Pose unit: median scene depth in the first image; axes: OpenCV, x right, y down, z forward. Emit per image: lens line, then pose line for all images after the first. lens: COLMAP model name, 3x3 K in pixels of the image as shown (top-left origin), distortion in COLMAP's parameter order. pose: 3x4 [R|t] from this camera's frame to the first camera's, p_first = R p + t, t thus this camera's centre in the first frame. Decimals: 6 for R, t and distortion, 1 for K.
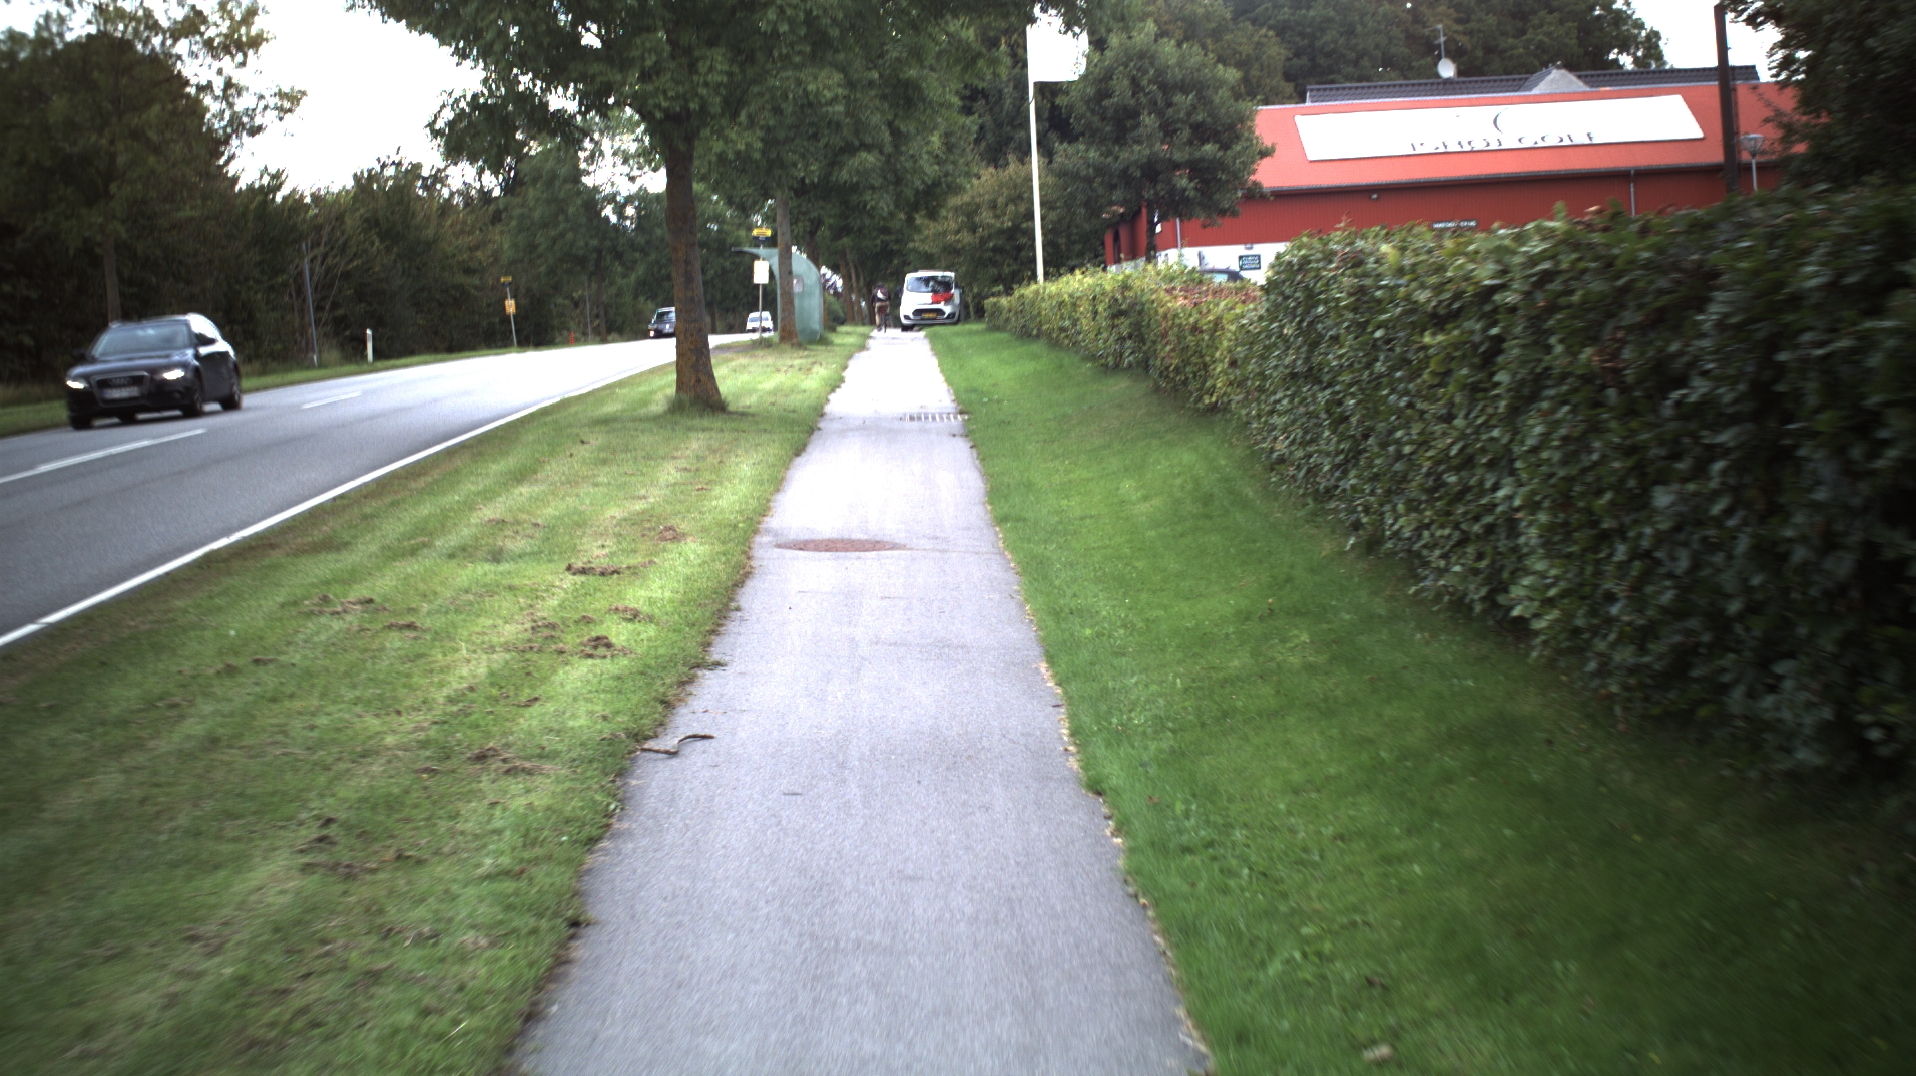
lens RADIAL K [[3365.8, 0, 958.0], [0, 3365.8, 538.0], [0, 0, 1]] dist [-0.256803, 0.154055]
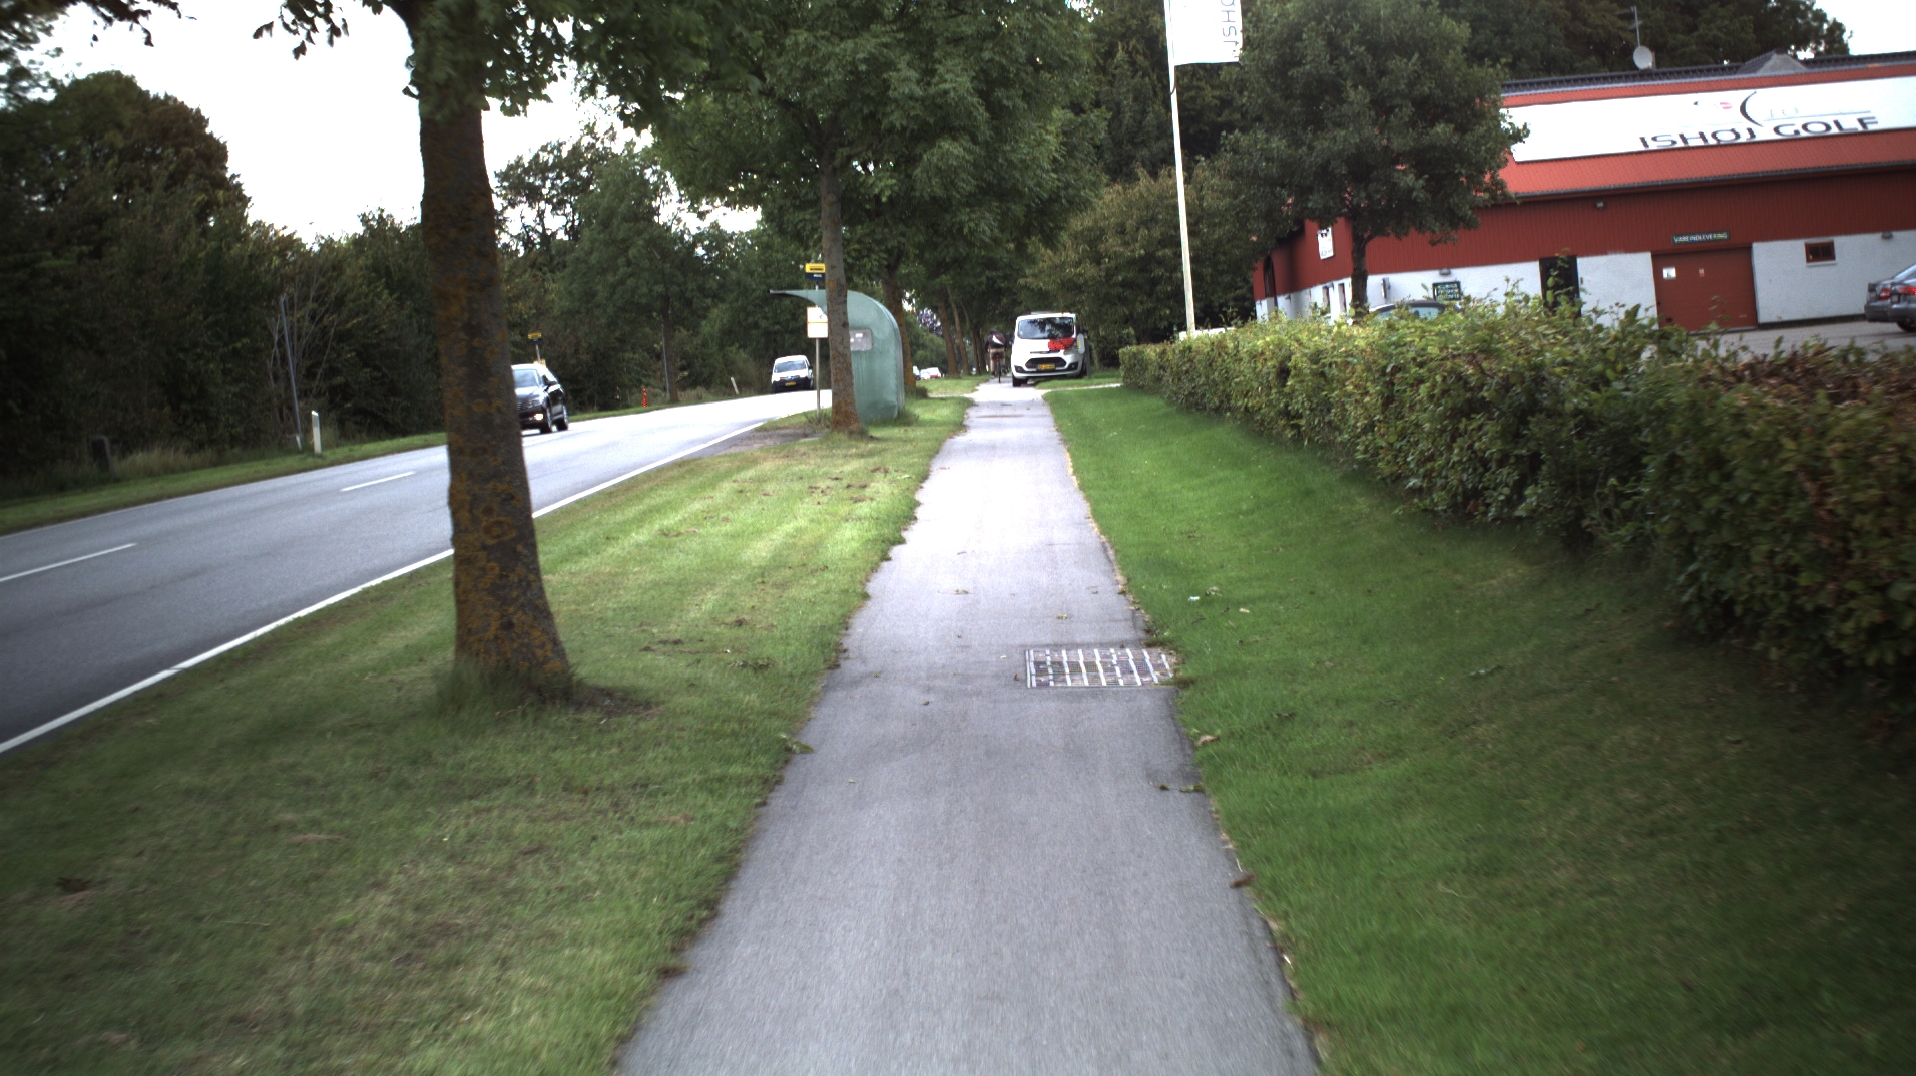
lens RADIAL K [[3365.8, 0, 958.0], [0, 3365.8, 538.0], [0, 0, 1]] dist [-0.256803, 0.154055]
pose [[0.999088, -0.025209, -0.034457, -0.003876], [0.024817, 0.999623, -0.011771, -0.020578], [0.034741, 0.010905, 0.999337, 0.243062]]
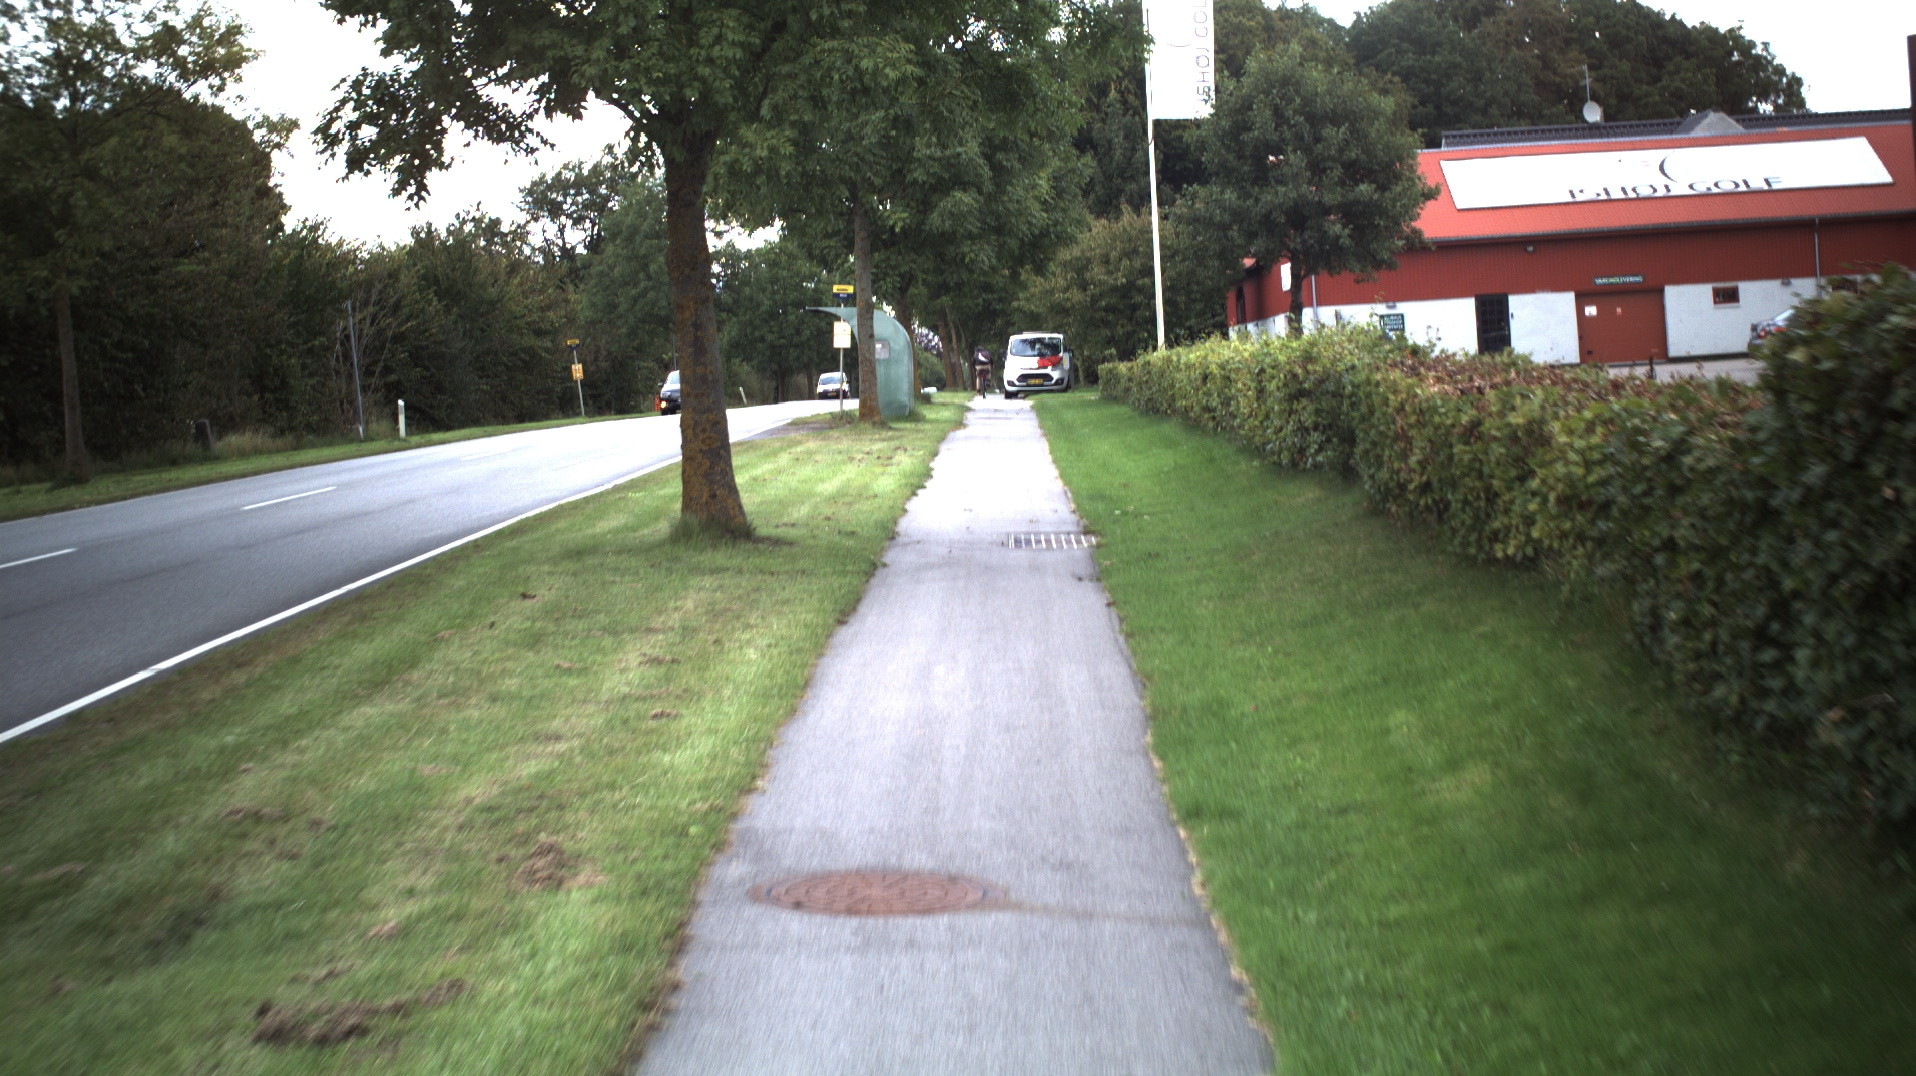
lens RADIAL K [[3365.8, 0, 958.0], [0, 3365.8, 538.0], [0, 0, 1]] dist [-0.256803, 0.154055]
pose [[0.999522, -0.000440, -0.030928, -0.001839], [-0.000110, 0.999842, -0.017759, -0.010276], [0.030931, 0.017754, 0.999364, 0.121644]]
